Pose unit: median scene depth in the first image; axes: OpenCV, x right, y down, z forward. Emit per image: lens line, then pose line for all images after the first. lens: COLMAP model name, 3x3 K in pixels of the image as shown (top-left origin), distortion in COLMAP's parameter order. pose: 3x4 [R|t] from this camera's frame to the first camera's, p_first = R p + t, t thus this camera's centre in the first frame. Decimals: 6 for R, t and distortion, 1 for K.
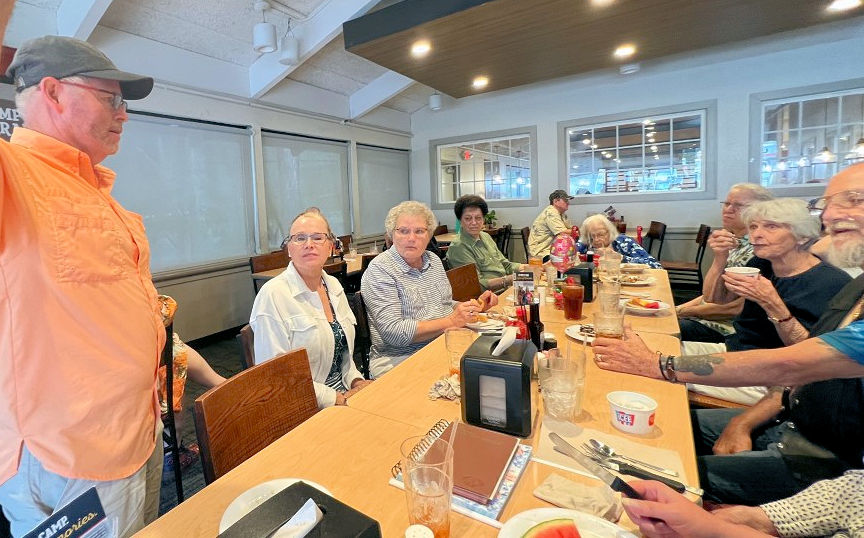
lens RADIAL K [[424.5, 0, 328.2], [0, 424.5, 236.8], [0, 0, 1]] dist [-0.006809, 0.002770]
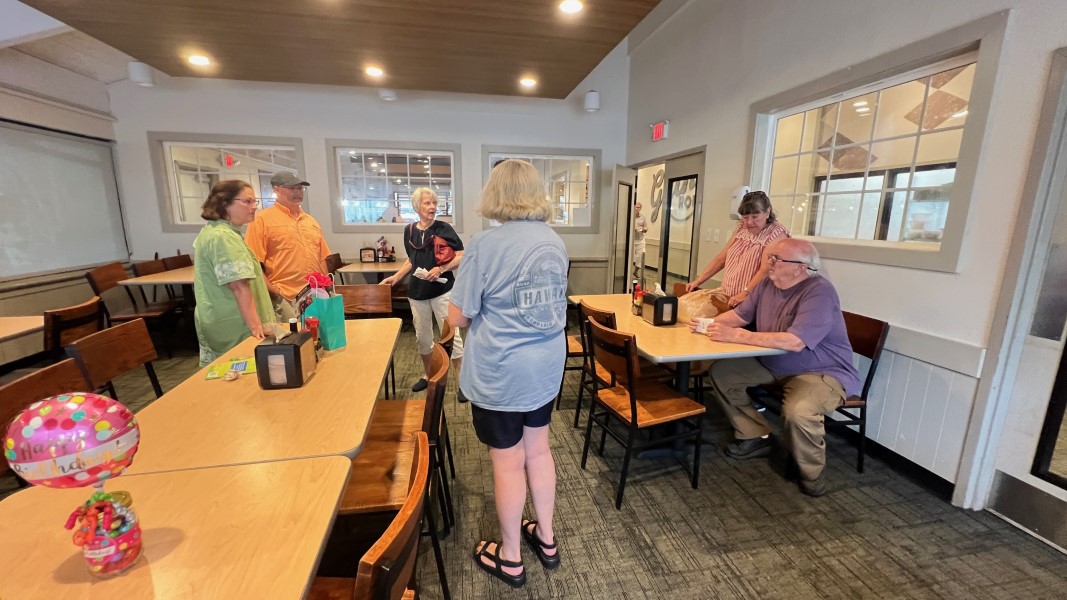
lens RADIAL K [[427.8, 0, 531.7], [0, 427.8, 297.3], [0, 0, 1]] dist [-0.004115, 0.001163]
pose [[0.656717, -0.087192, 0.749079, 0.161153], [0.009264, 0.994152, 0.107595, -0.041810], [-0.754080, -0.063720, 0.653684, 0.089333]]
